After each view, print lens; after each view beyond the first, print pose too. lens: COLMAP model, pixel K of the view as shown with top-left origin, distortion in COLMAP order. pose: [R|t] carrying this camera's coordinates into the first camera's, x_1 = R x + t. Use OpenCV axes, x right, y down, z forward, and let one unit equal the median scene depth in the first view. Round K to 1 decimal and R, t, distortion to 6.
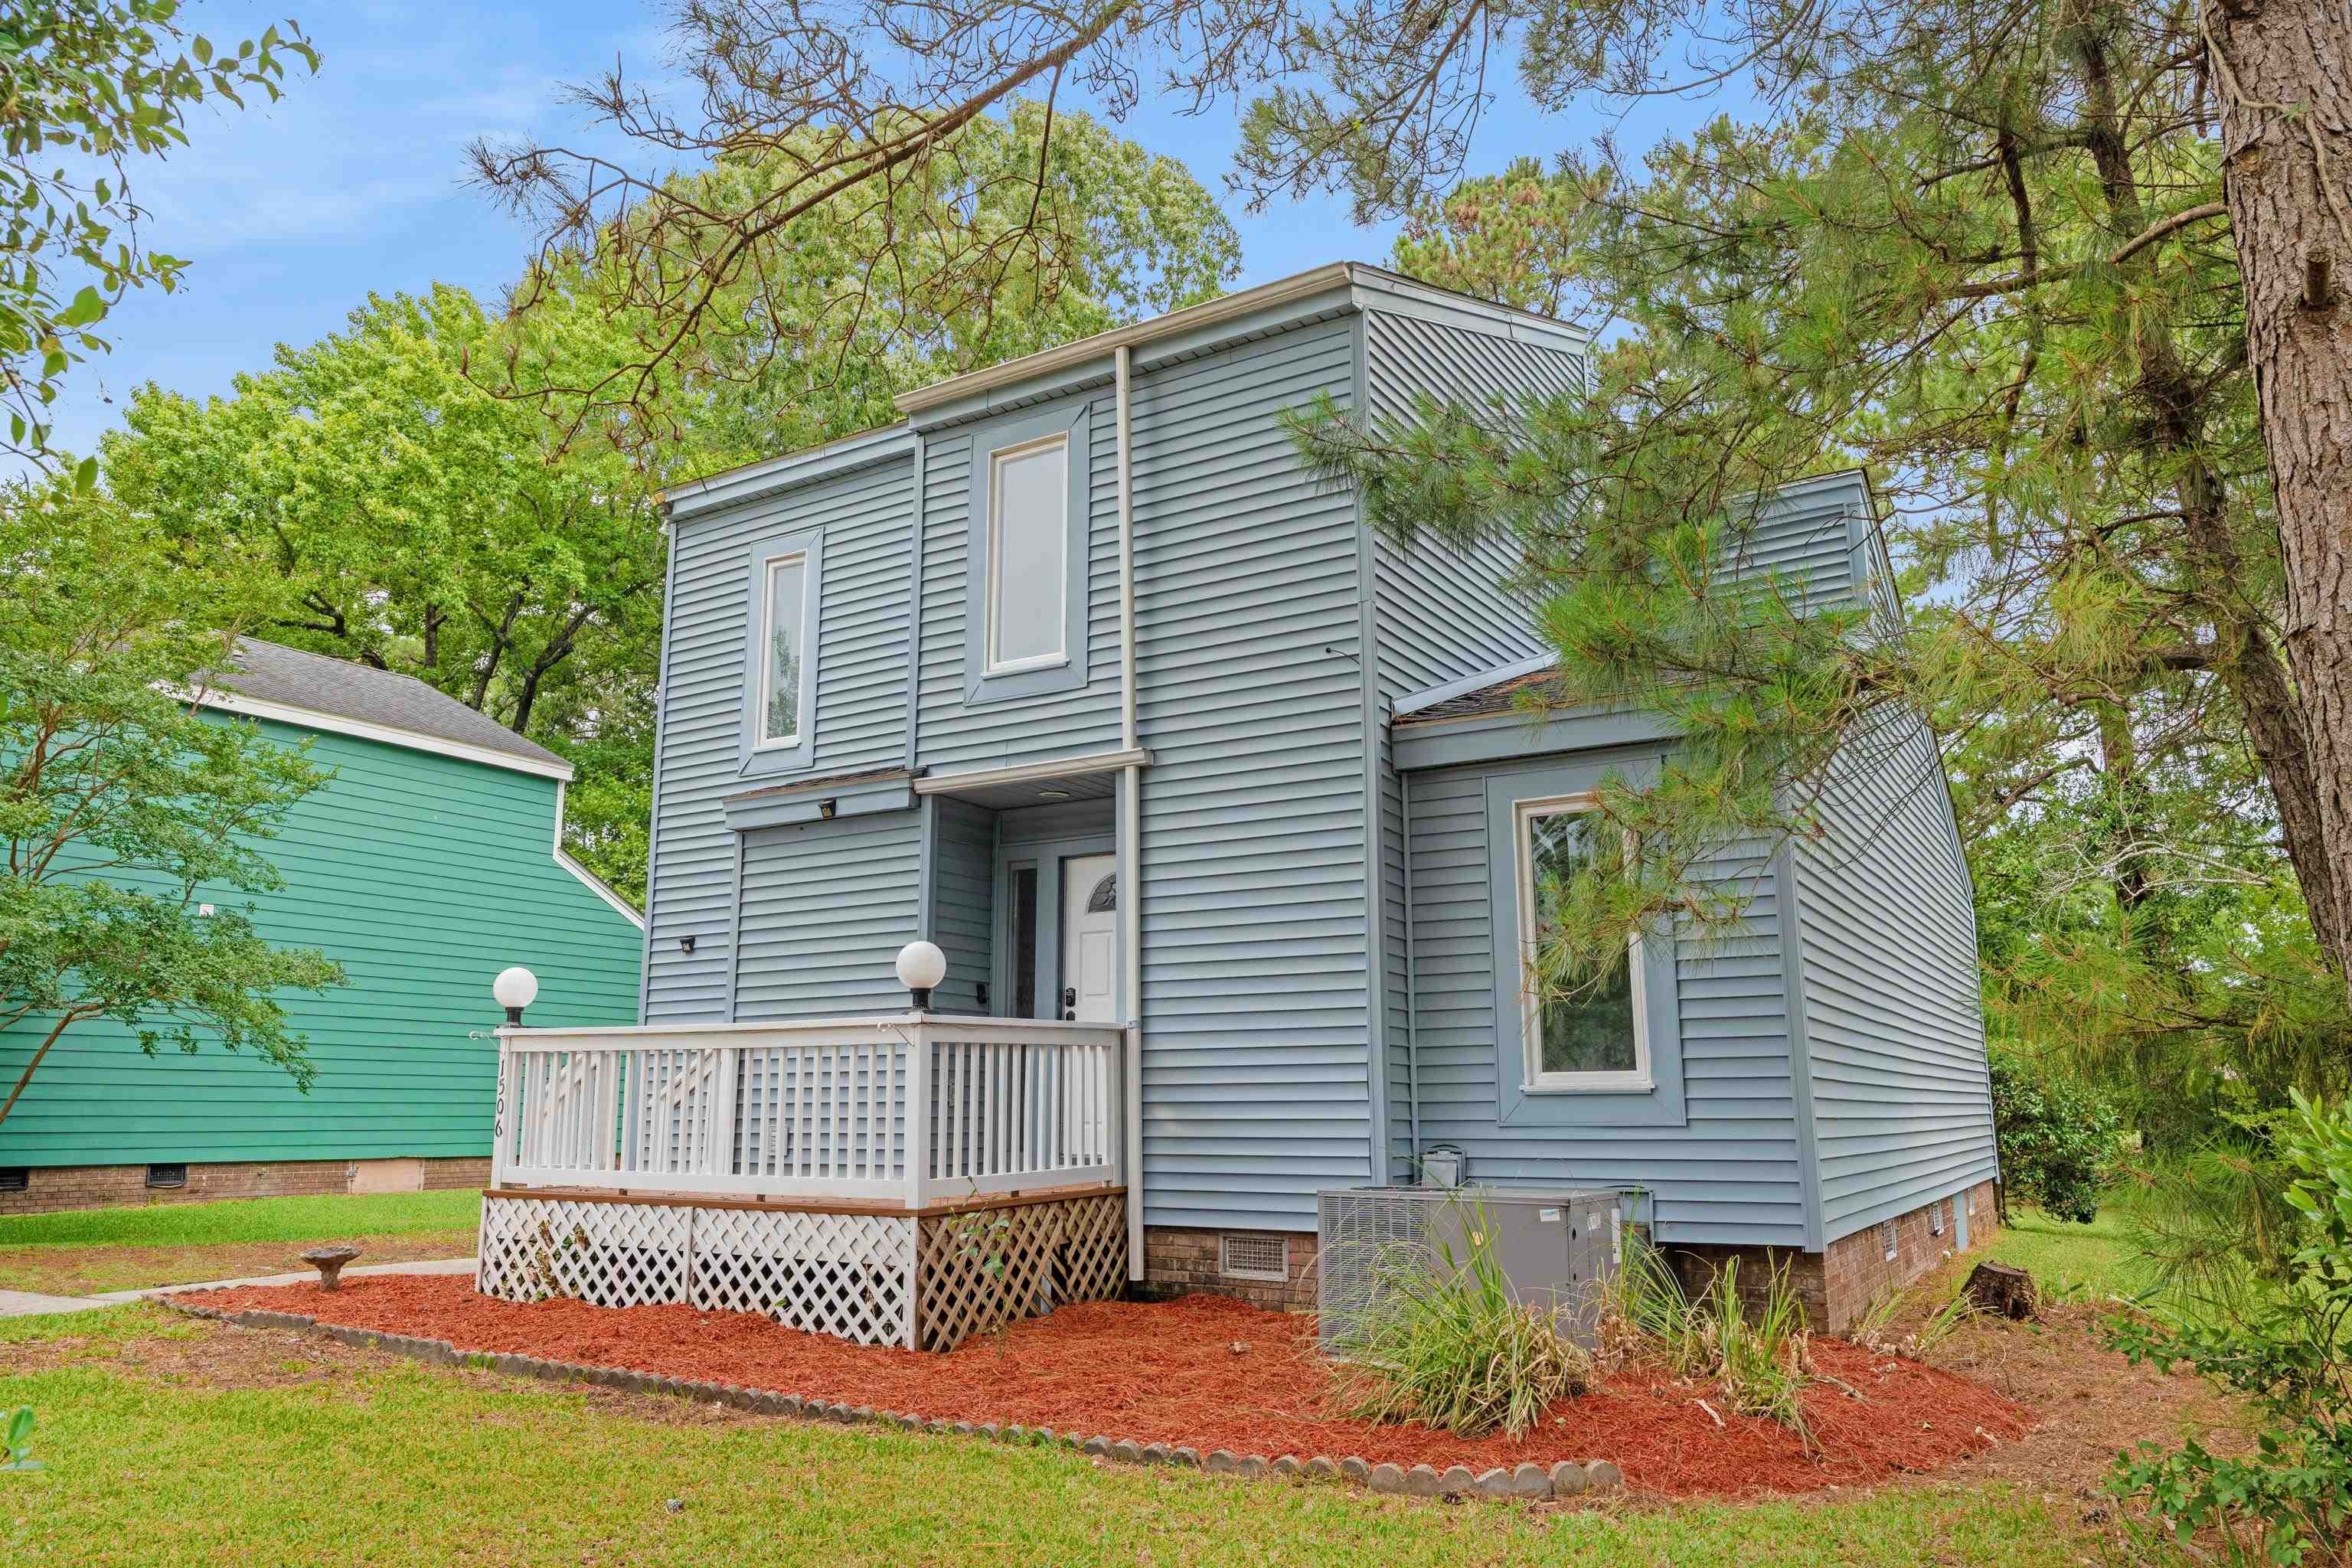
lens RADIAL K [[1586.6, 0, 1176.0], [0, 1586.6, 784.0], [0, 0, 1]] dist [-0.000723, -0.000246]
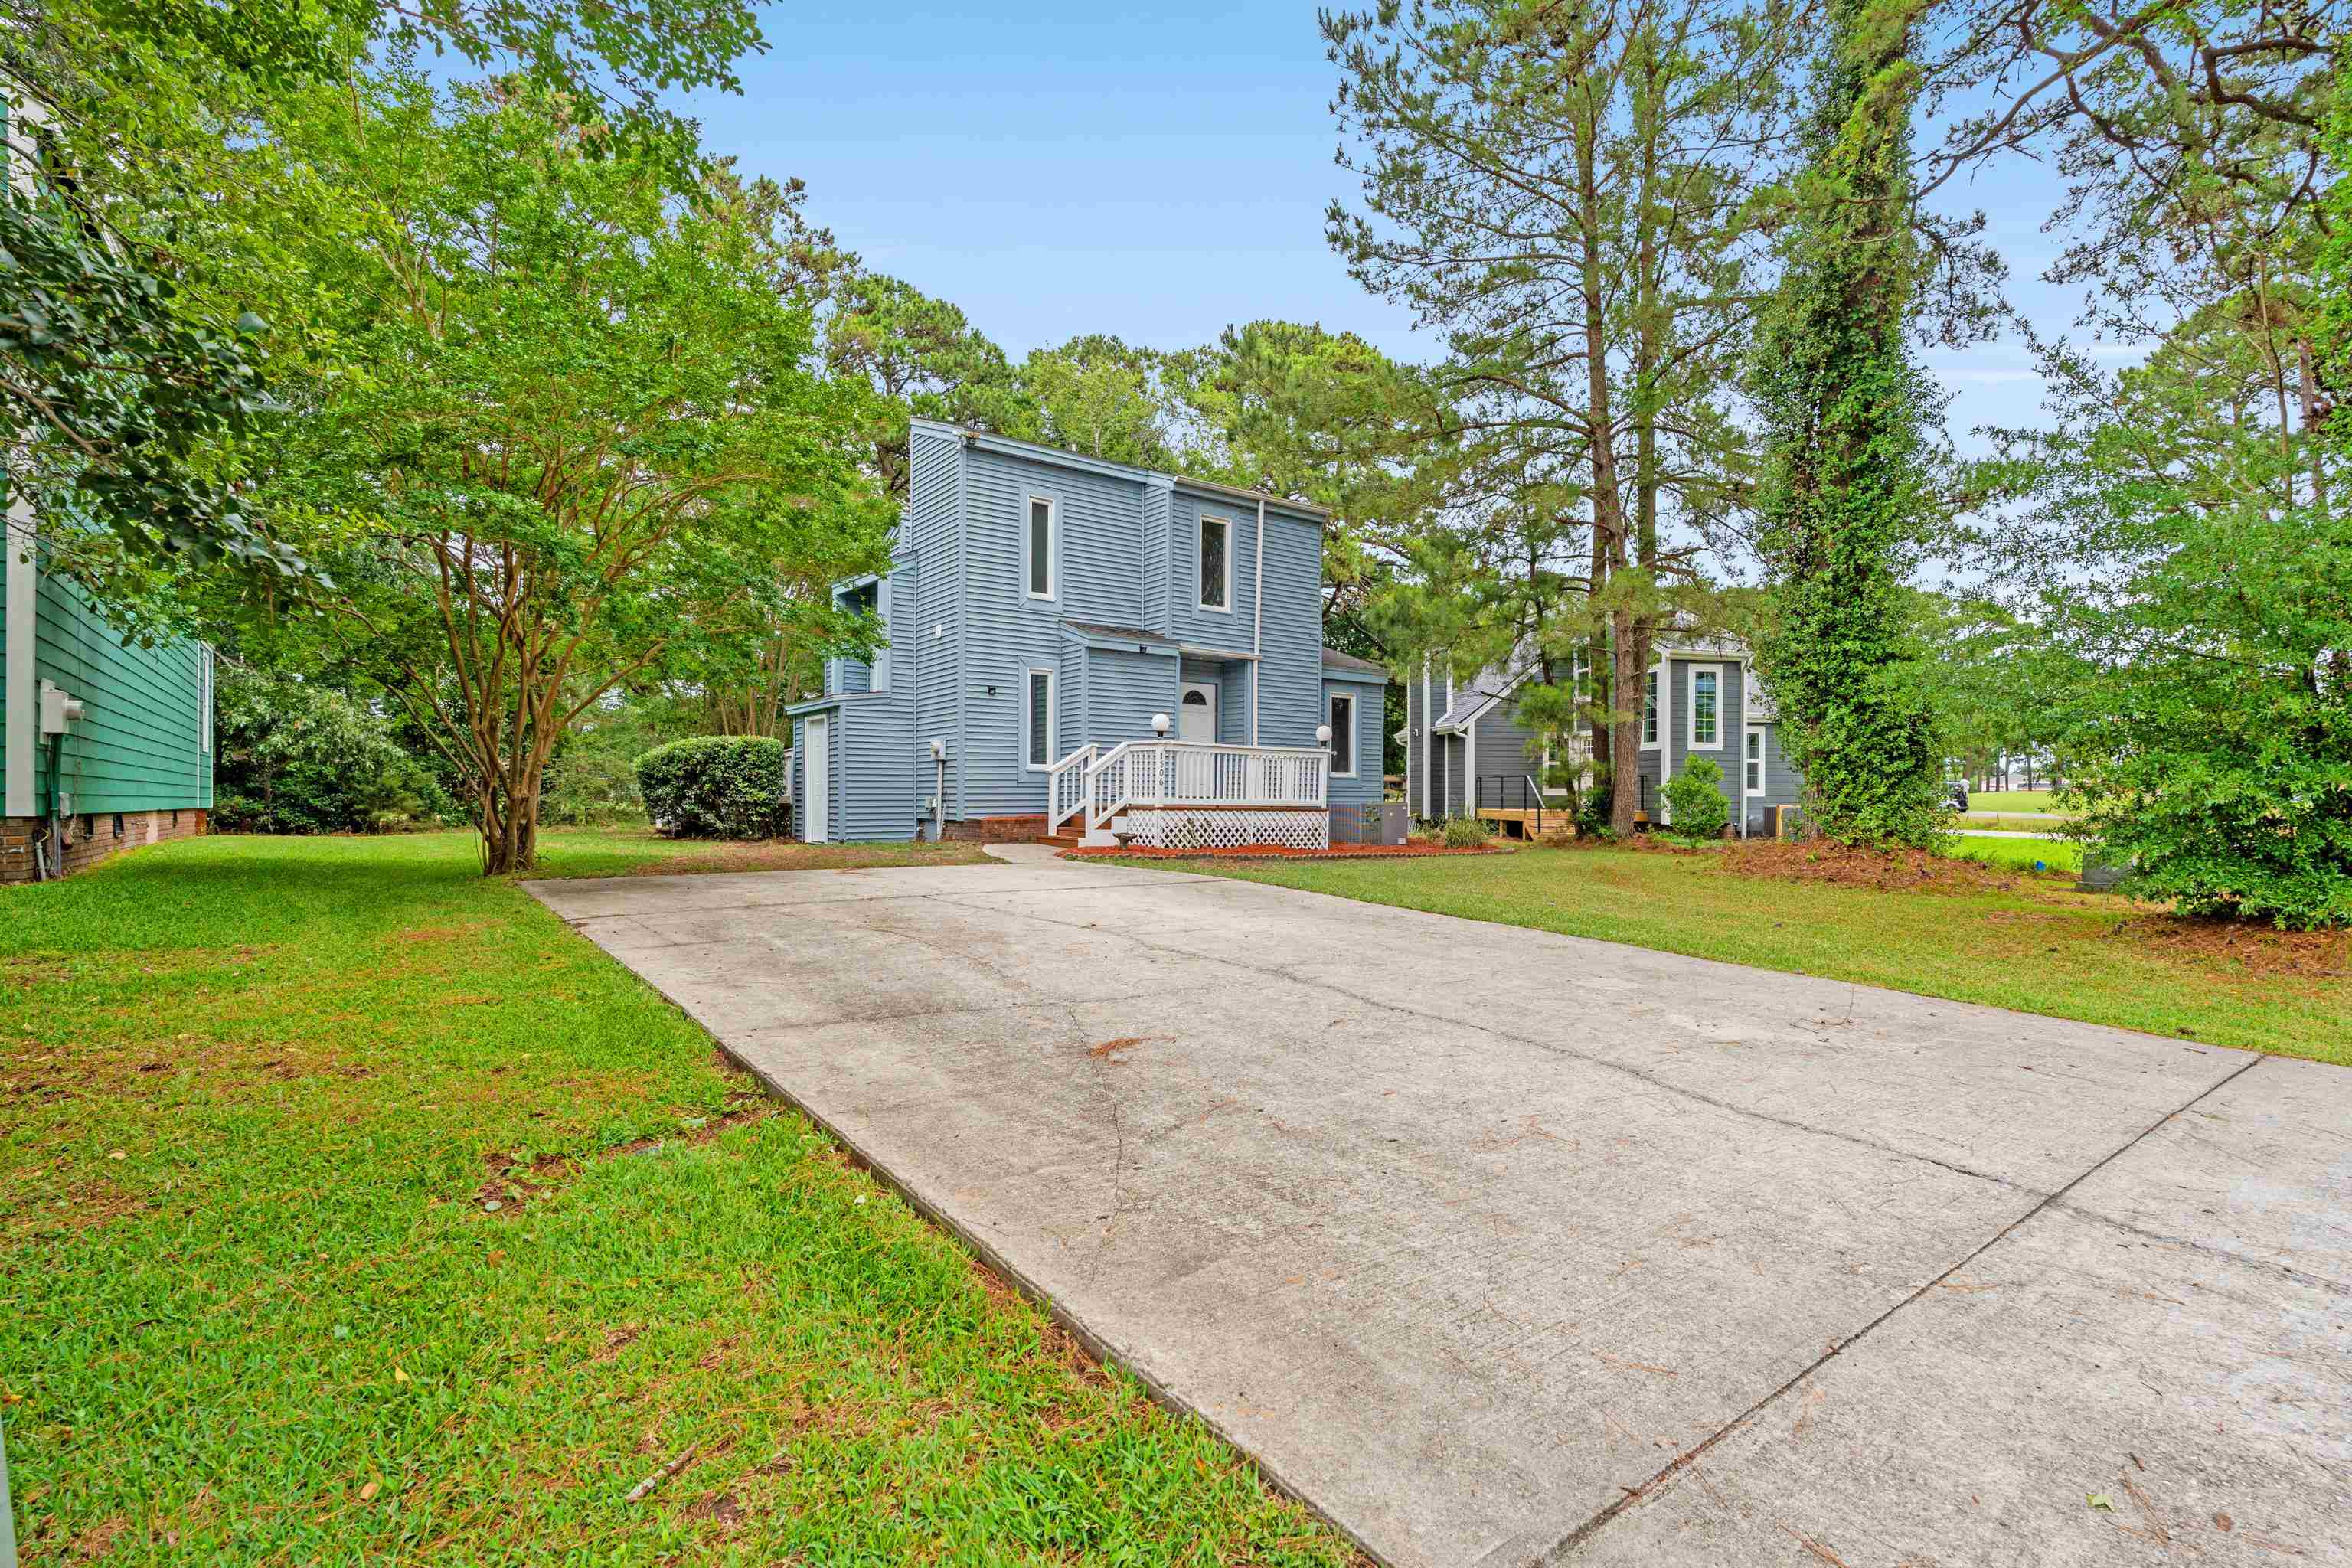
lens RADIAL K [[1103.8, 0, 1179.2], [0, 1103.8, 814.8], [0, 0, 1]] dist [-0.000261, -0.000055]
pose [[0.375155, -0.005583, 0.926945, -2.052769], [-0.193928, 0.977381, 0.084374, 0.128454], [-0.906450, -0.211414, 0.365586, 0.383295]]
